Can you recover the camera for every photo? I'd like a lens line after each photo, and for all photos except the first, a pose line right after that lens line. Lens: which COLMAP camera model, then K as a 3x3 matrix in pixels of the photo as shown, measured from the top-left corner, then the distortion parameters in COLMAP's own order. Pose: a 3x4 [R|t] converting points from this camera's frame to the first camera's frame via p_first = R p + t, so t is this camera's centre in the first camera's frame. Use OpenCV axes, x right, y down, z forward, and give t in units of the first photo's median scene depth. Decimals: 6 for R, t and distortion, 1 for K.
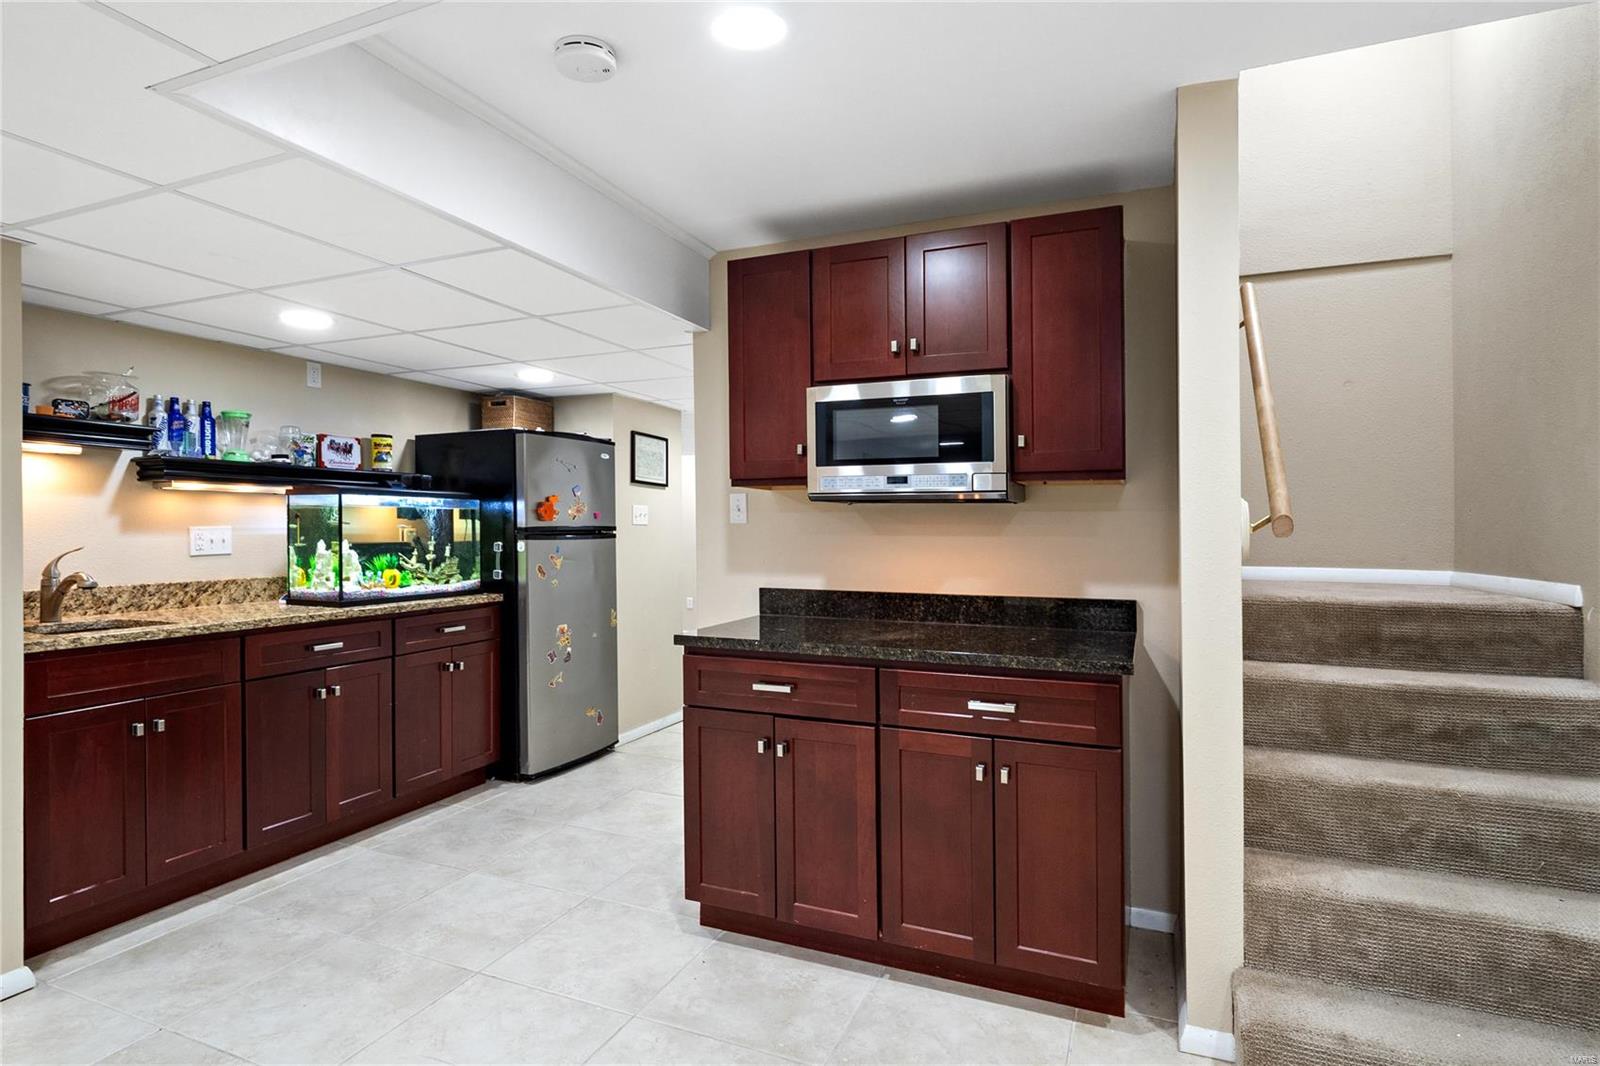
lens RADIAL K [[840.1, 0, 796.0], [0, 840.1, 524.3], [0, 0, 1]] dist [-0.004205, -0.000992]
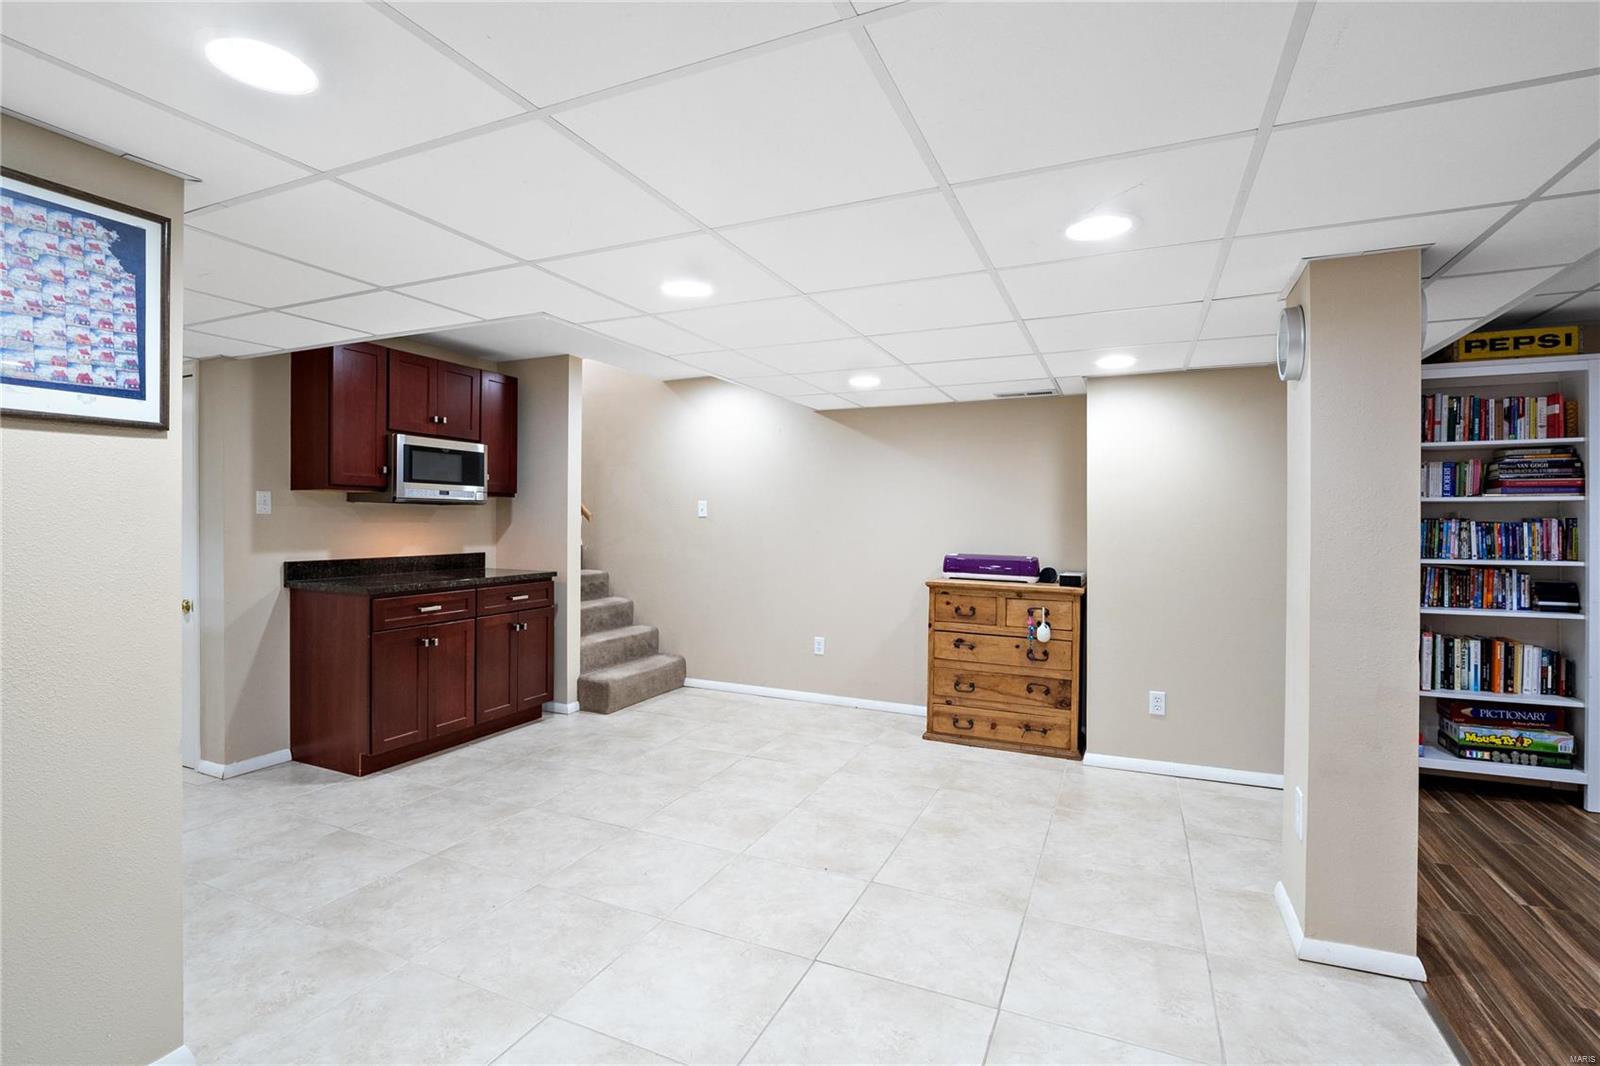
lens RADIAL K [[754.5, 0, 800.0], [0, 754.5, 533.0], [0, 0, 1]] dist [0.000375, 0.000114]
pose [[-0.000628, -0.018619, 0.999826, -1.611828], [-0.009899, 0.999778, 0.018612, -0.002396], [-0.999951, -0.009886, -0.000812, 0.218754]]
